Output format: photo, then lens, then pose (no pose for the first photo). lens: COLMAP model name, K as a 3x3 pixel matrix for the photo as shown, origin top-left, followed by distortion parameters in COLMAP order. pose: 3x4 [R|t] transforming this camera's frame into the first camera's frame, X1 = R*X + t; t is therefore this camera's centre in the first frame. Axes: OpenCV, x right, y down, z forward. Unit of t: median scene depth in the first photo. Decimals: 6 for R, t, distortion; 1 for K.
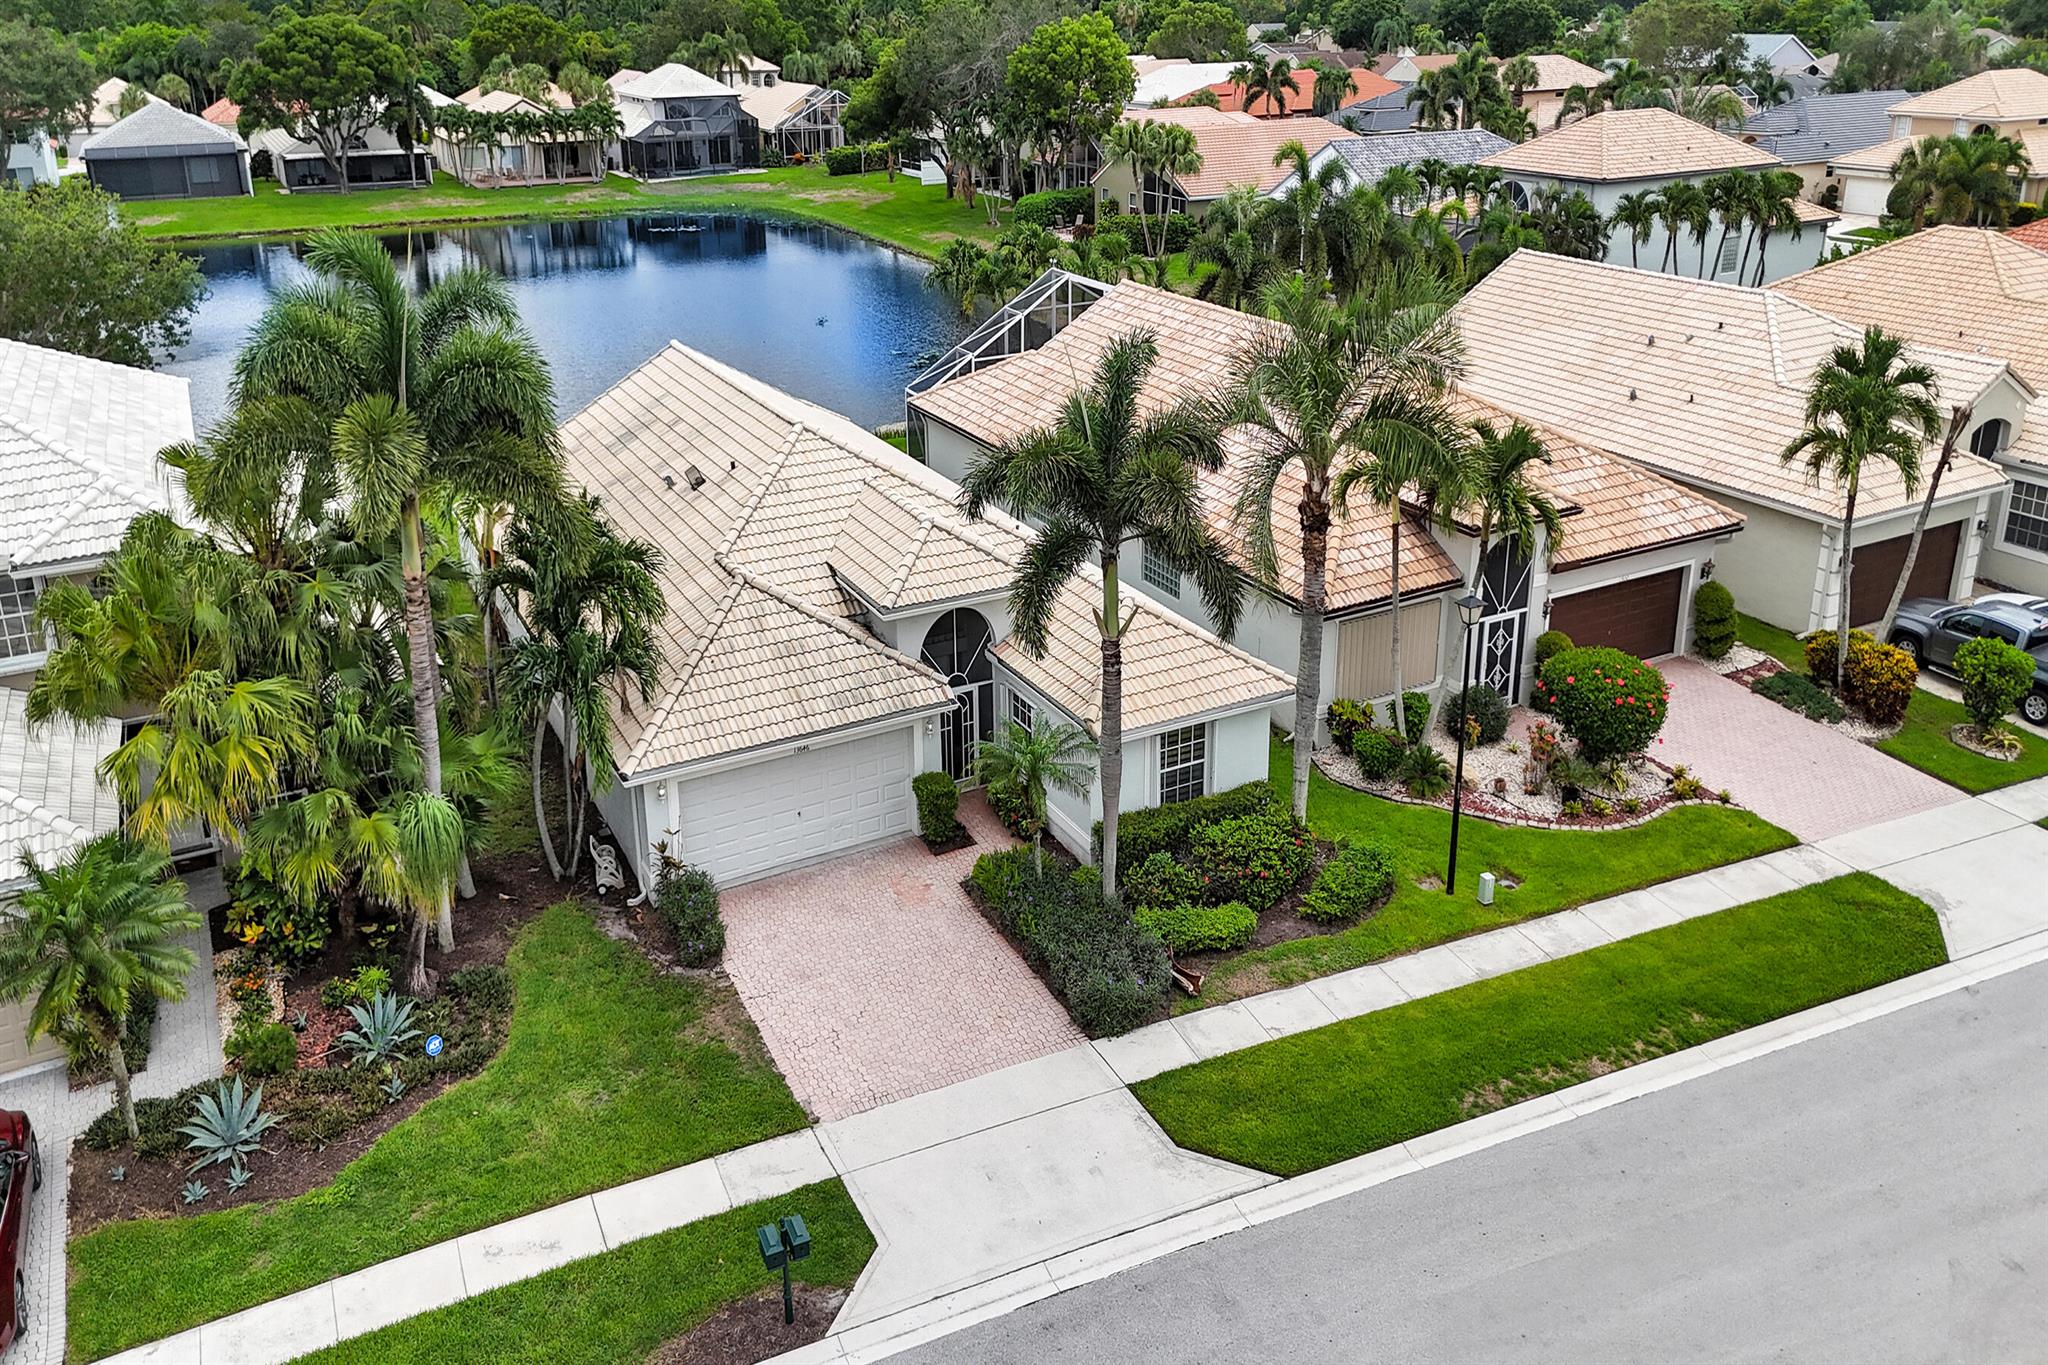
lens RADIAL K [[1490.1, 0, 1059.9], [0, 1490.1, 693.0], [0, 0, 1]] dist [0.062531, -0.040586]
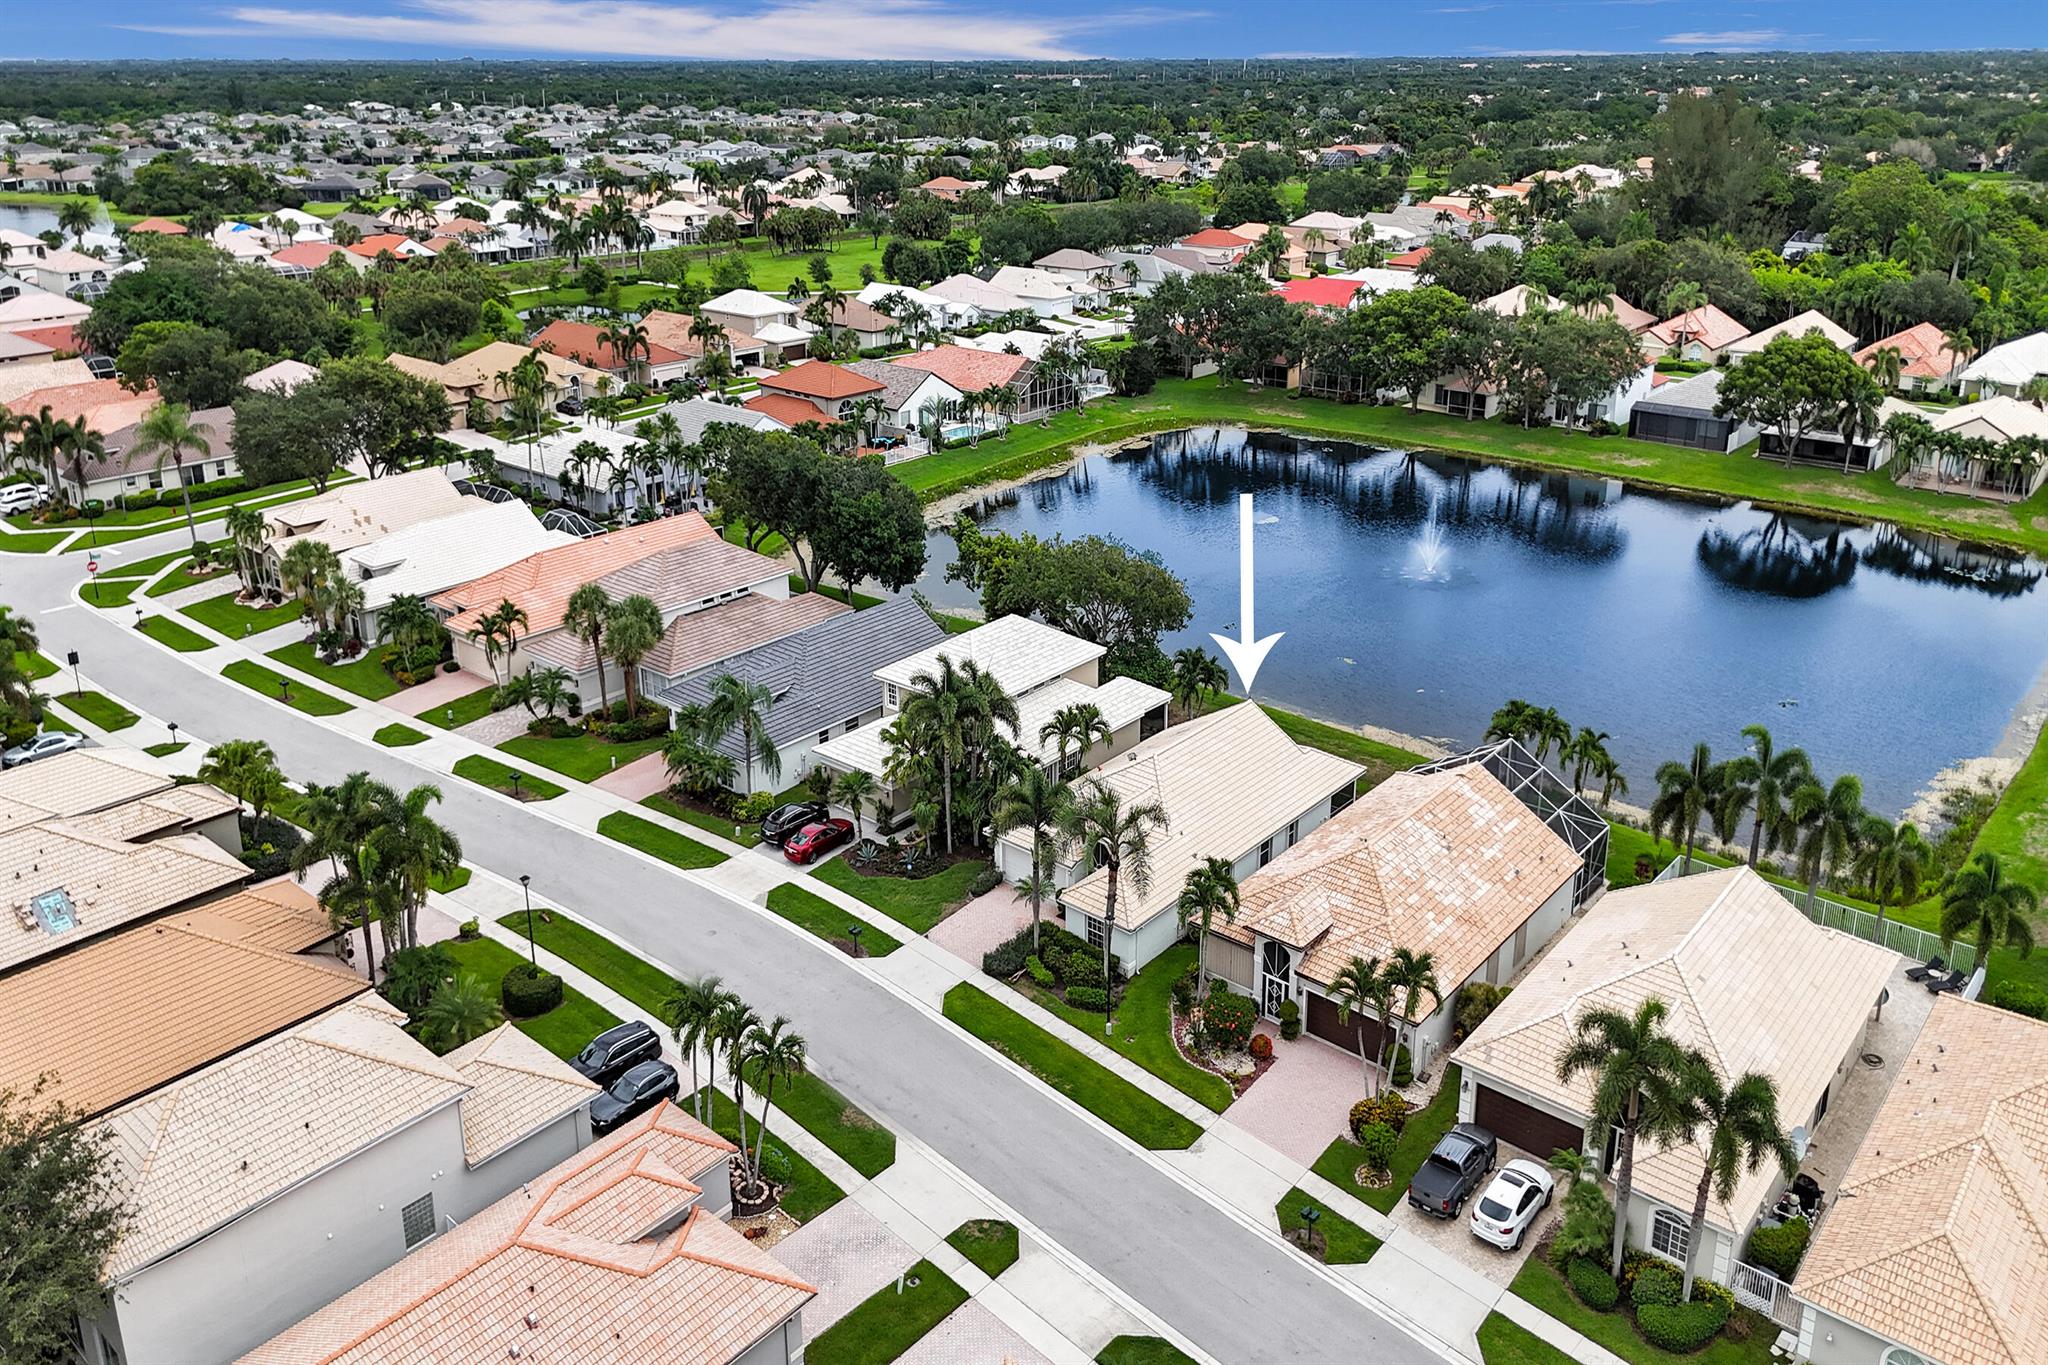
lens RADIAL K [[1490.1, 0, 1059.9], [0, 1490.1, 693.0], [0, 0, 1]] dist [0.062531, -0.040586]
pose [[0.362248, 0.376926, -0.852469, 2.254964], [-0.403286, 0.887928, 0.221232, -0.927691], [0.840319, 0.263648, 0.473659, -0.441708]]
